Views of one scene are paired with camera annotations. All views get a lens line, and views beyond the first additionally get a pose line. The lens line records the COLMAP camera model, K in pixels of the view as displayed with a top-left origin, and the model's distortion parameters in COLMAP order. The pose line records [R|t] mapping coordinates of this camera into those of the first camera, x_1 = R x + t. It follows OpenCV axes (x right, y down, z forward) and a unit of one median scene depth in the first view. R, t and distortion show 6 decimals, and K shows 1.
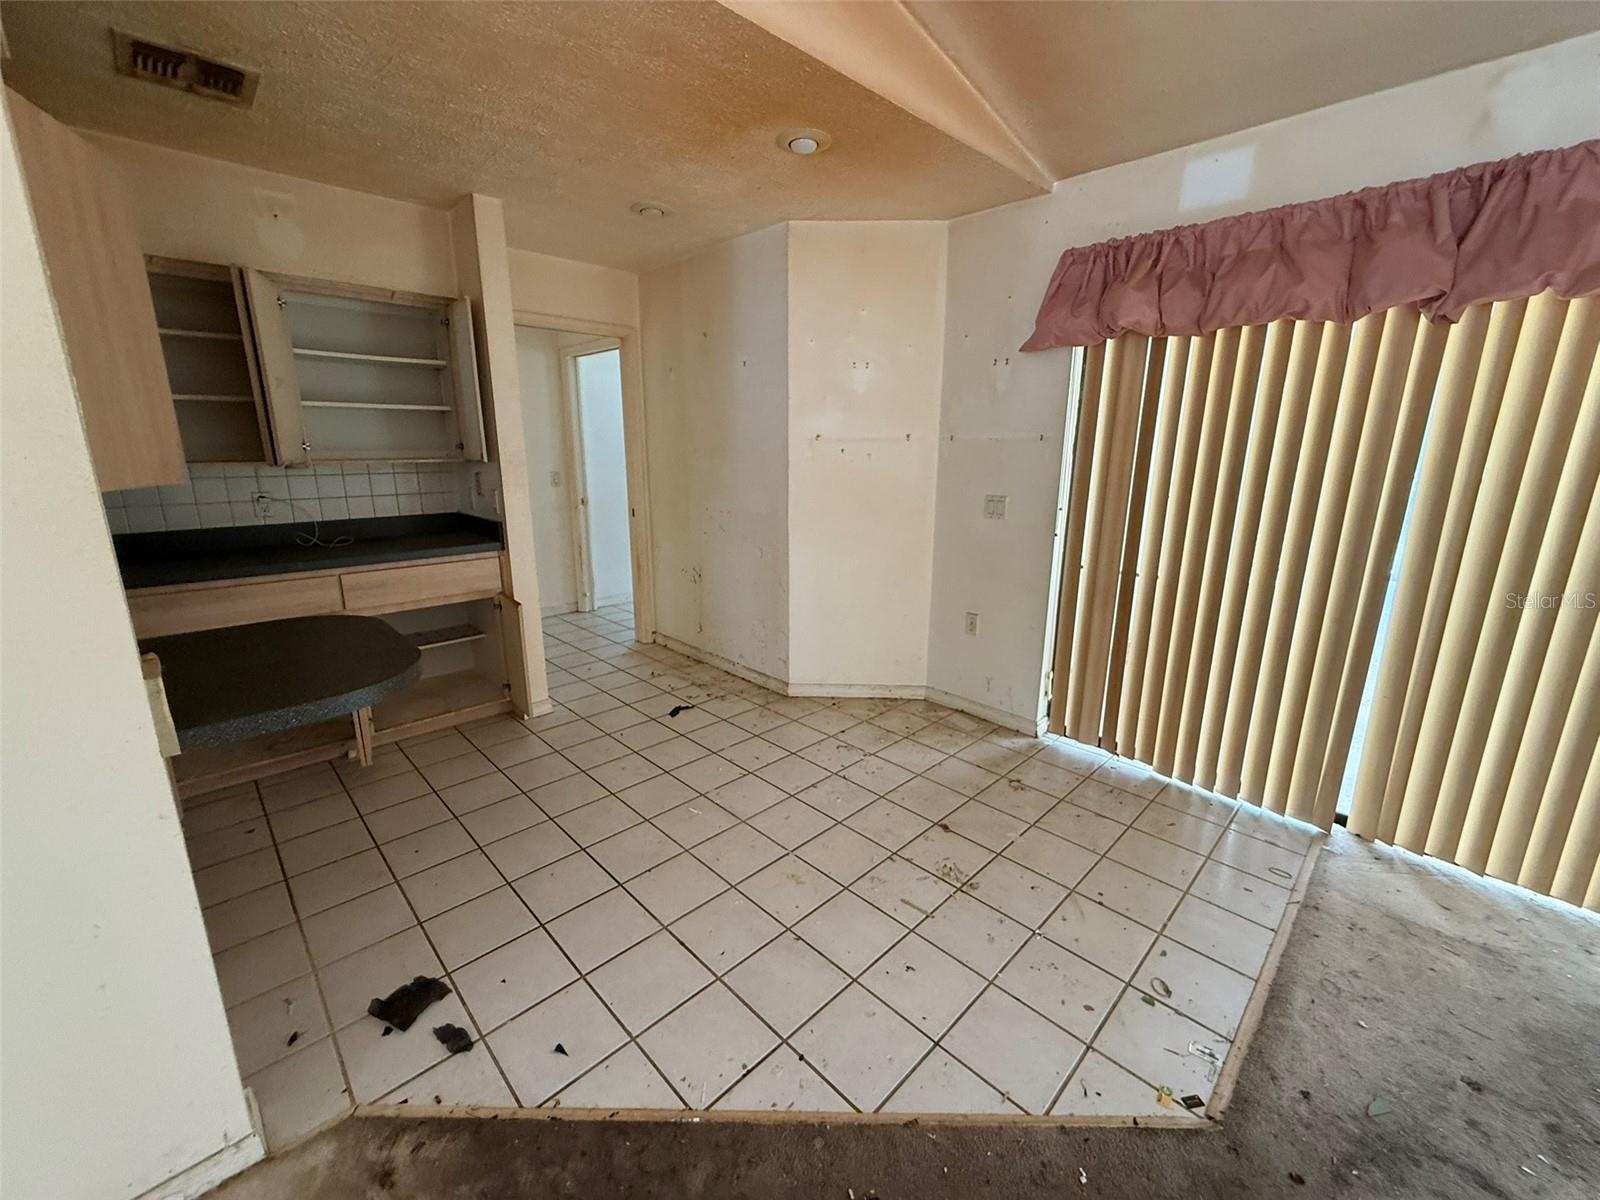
lens RADIAL K [[641.5, 0, 799.8], [0, 641.5, 589.6], [0, 0, 1]] dist [0.001629, 0.000433]
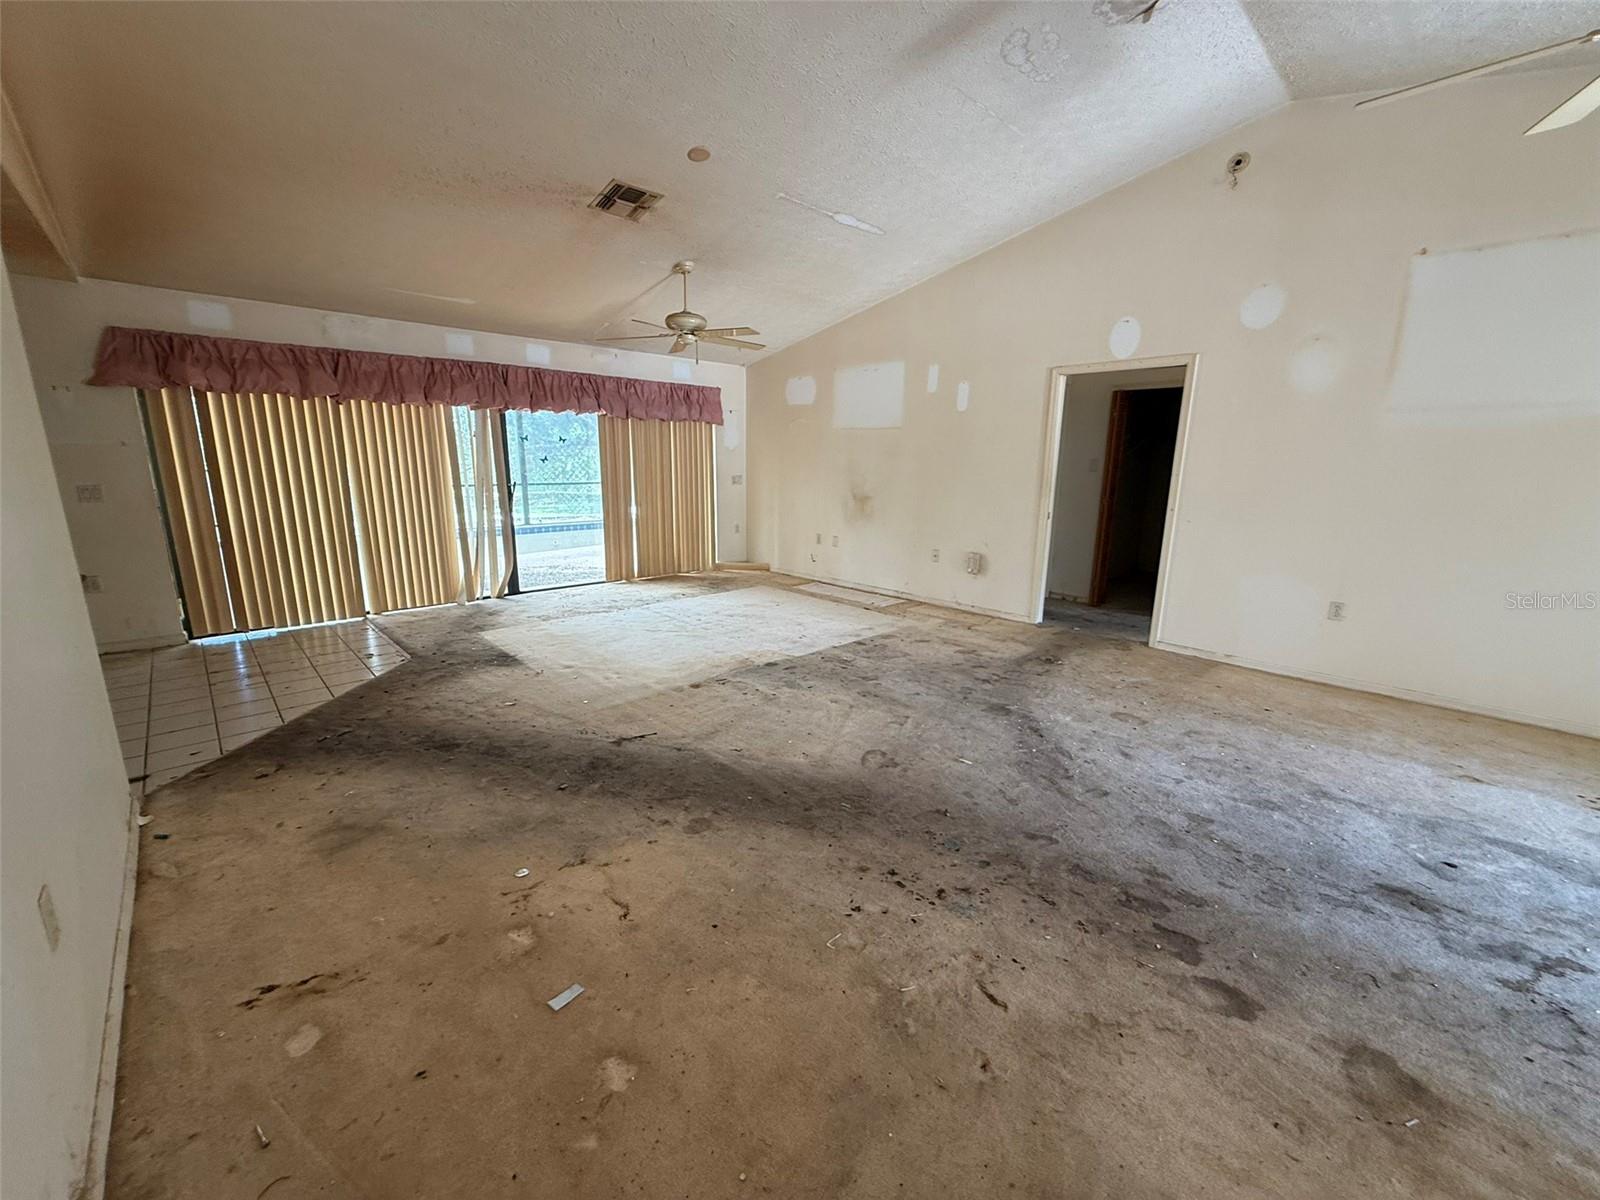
lens RADIAL K [[641.5, 0, 796.2], [0, 641.5, 601.9], [0, 0, 1]] dist [0.001629, 0.000433]
pose [[0.014941, -0.232879, 0.972391, -1.451223], [0.212499, 0.951023, 0.224497, 0.139554], [-0.977047, 0.203278, 0.063696, -0.707672]]
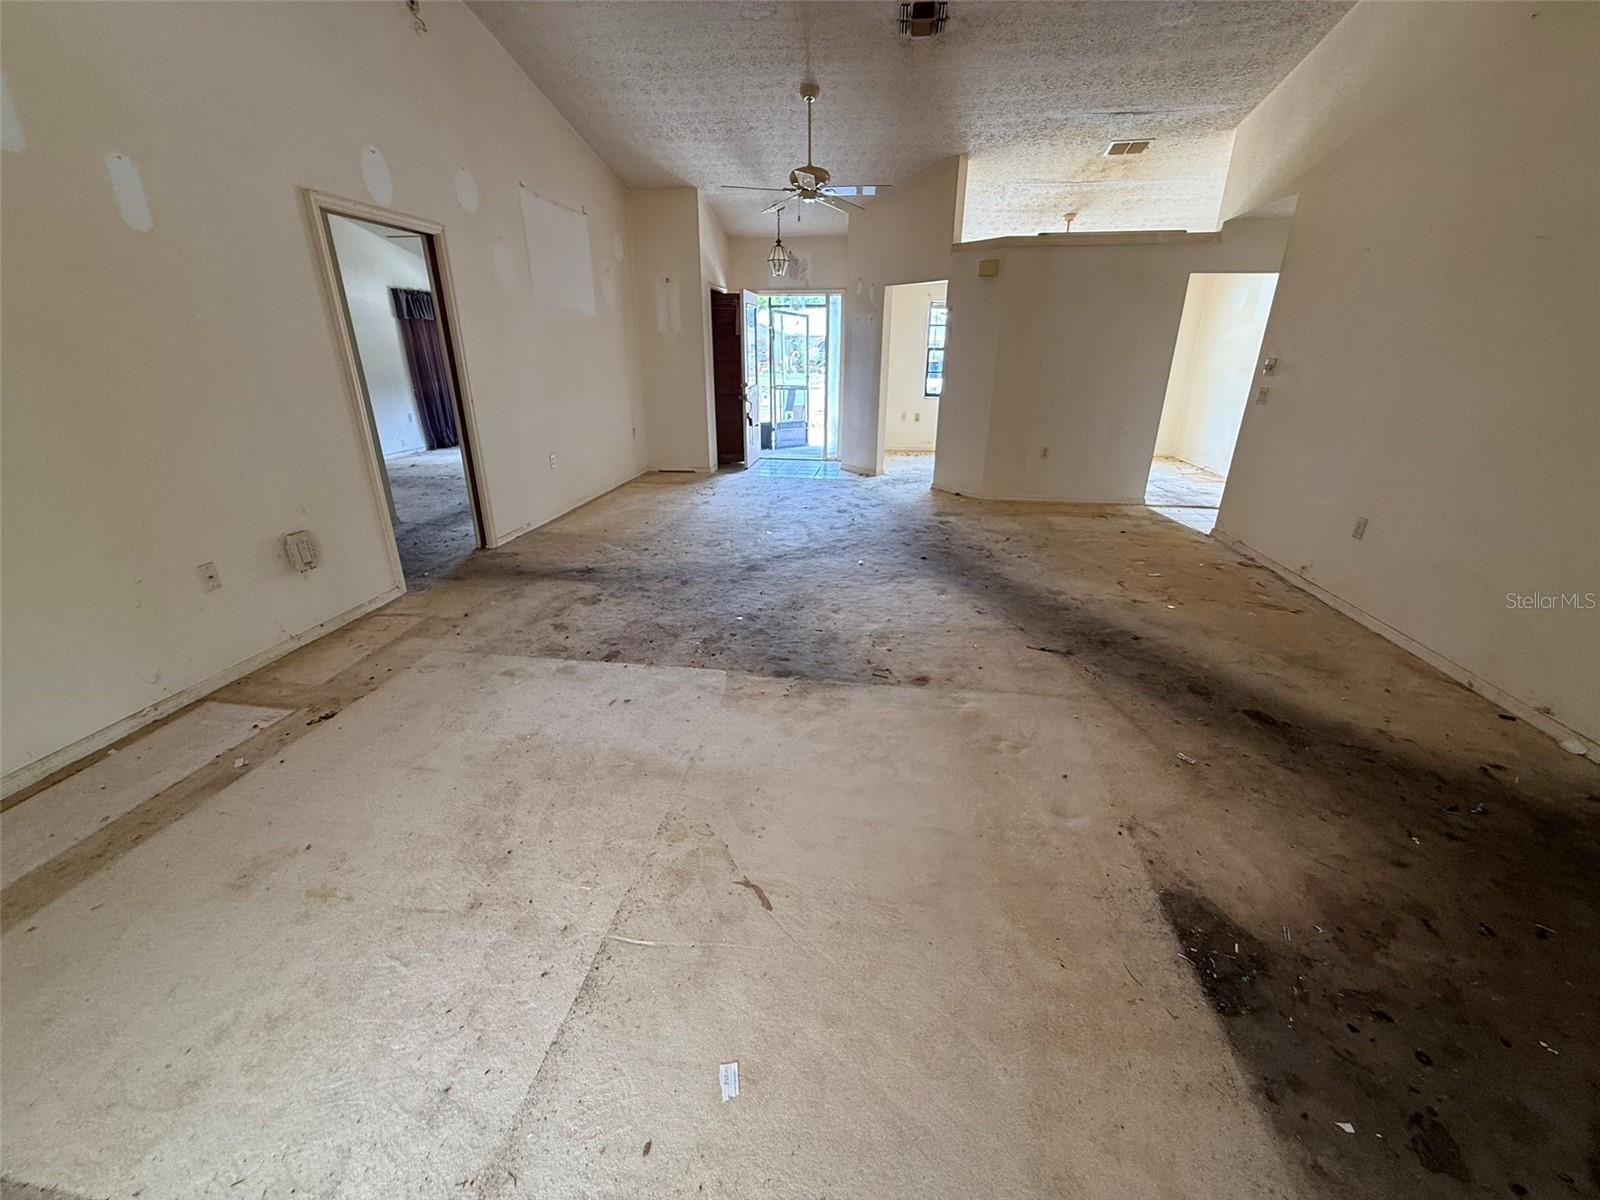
lens RADIAL K [[641.5, 0, 798.3], [0, 641.5, 597.3], [0, 0, 1]] dist [0.001629, 0.000433]
pose [[-0.791698, 0.207263, -0.574679, 1.061664], [-0.150600, 0.845445, 0.512389, -0.067999], [0.592059, 0.492204, -0.638123, 0.298638]]
